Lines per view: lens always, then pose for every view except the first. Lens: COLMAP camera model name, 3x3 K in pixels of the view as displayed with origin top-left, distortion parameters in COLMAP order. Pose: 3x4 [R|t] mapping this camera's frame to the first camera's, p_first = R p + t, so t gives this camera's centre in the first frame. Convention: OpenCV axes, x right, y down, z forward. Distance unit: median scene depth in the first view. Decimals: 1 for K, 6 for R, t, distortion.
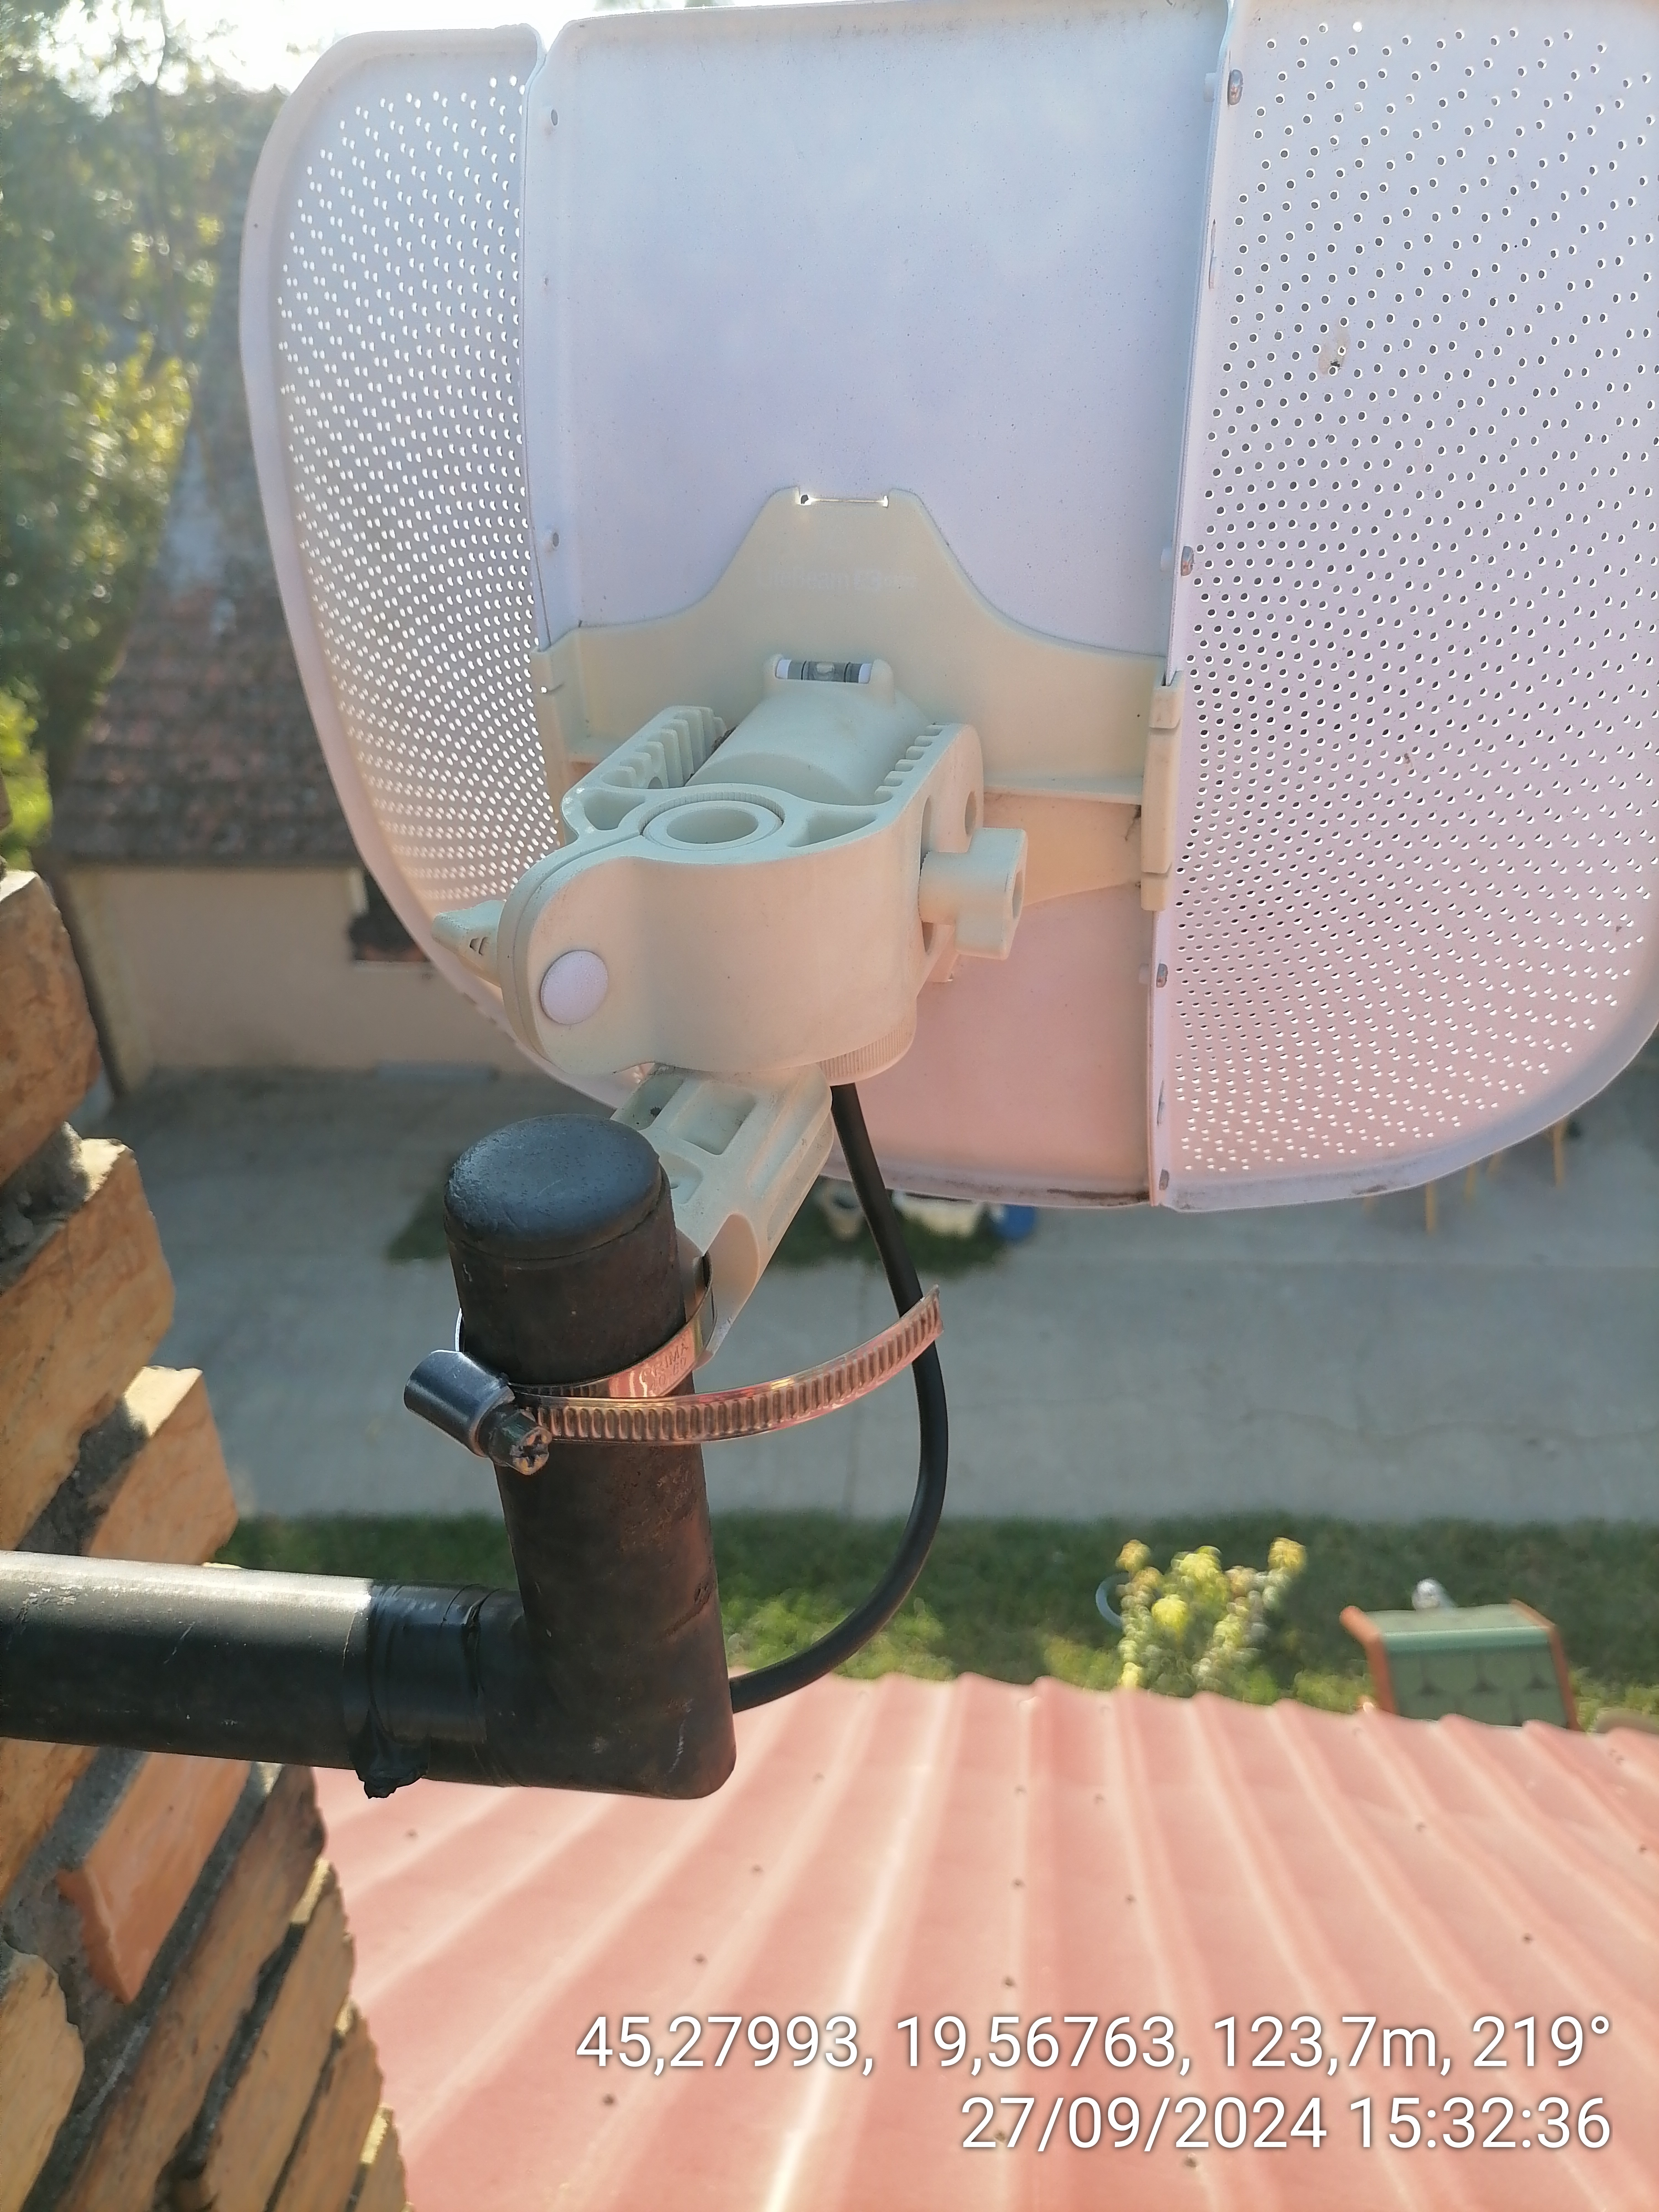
lens RADIAL K [[1704.1, 0, 840.1], [0, 1704.1, 1094.1], [0, 0, 1]] dist [-0.012924, -0.026867]
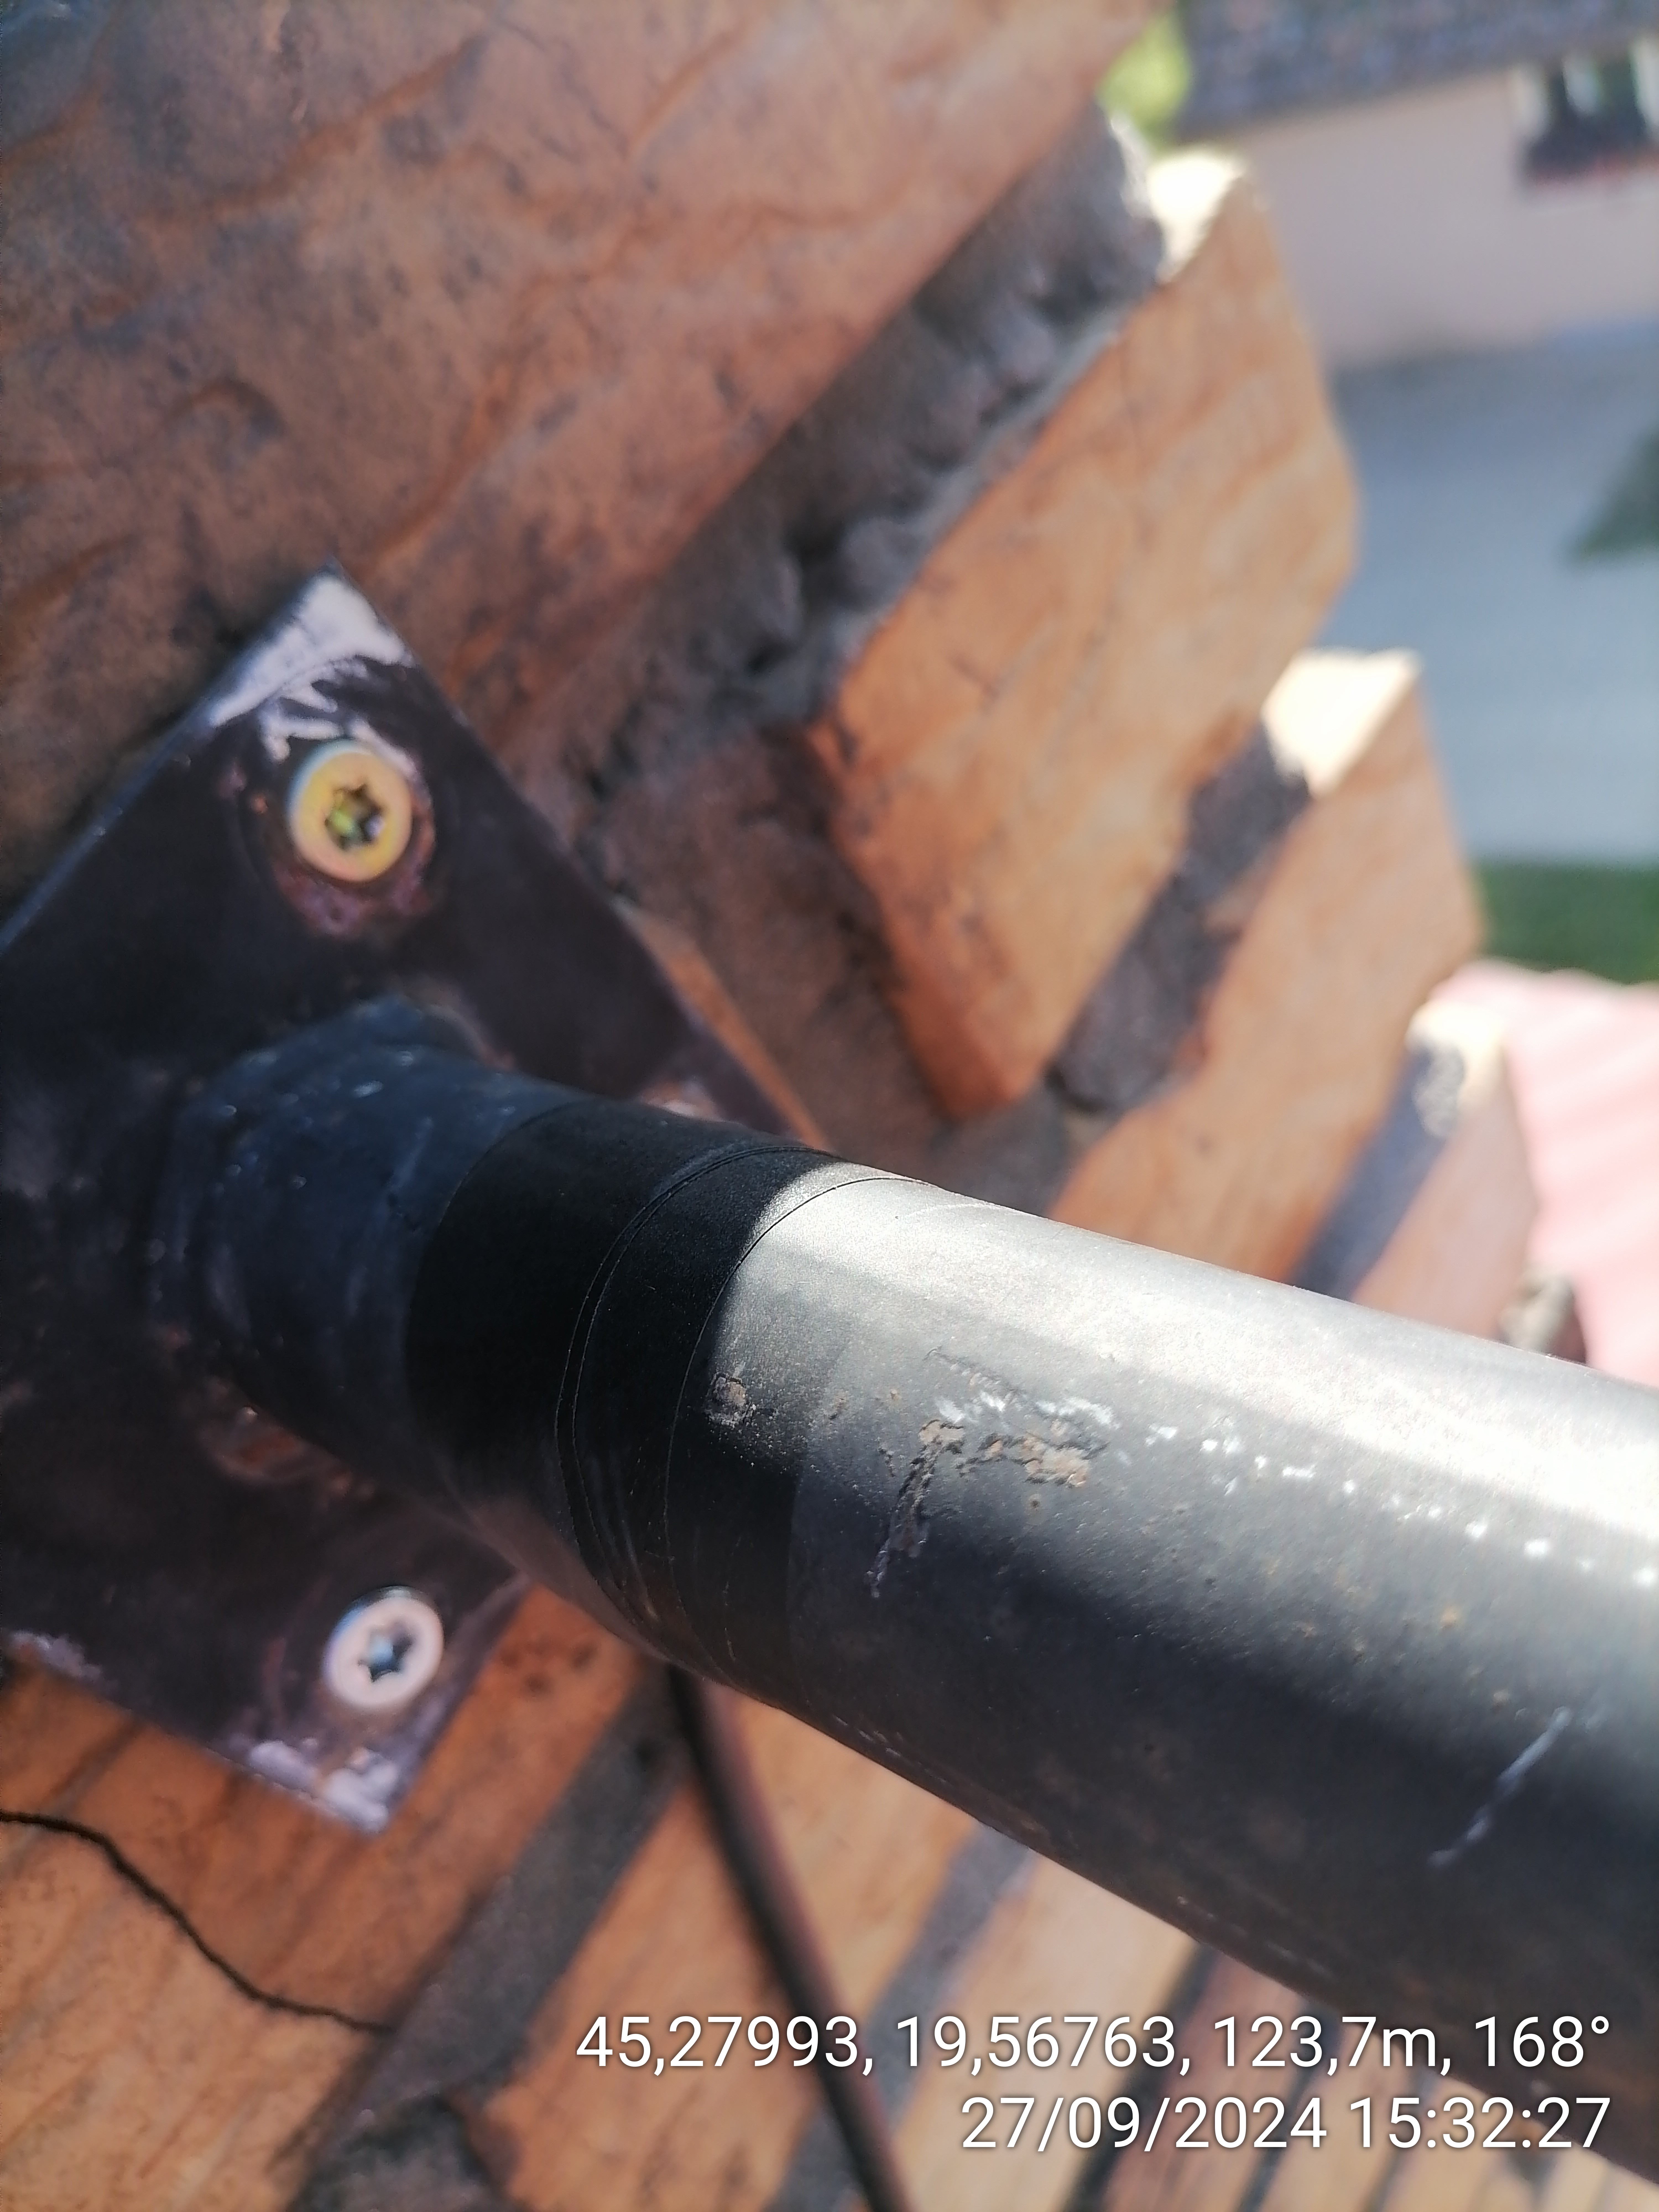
lens RADIAL K [[1704.1, 0, 840.8], [0, 1704.1, 1099.6], [0, 0, 1]] dist [-0.012924, -0.026867]
pose [[0.800653, 0.105475, -0.589771, -0.223802], [0.129826, 0.930450, 0.342649, 0.100588], [0.584893, -0.350911, 0.731274, 0.542359]]
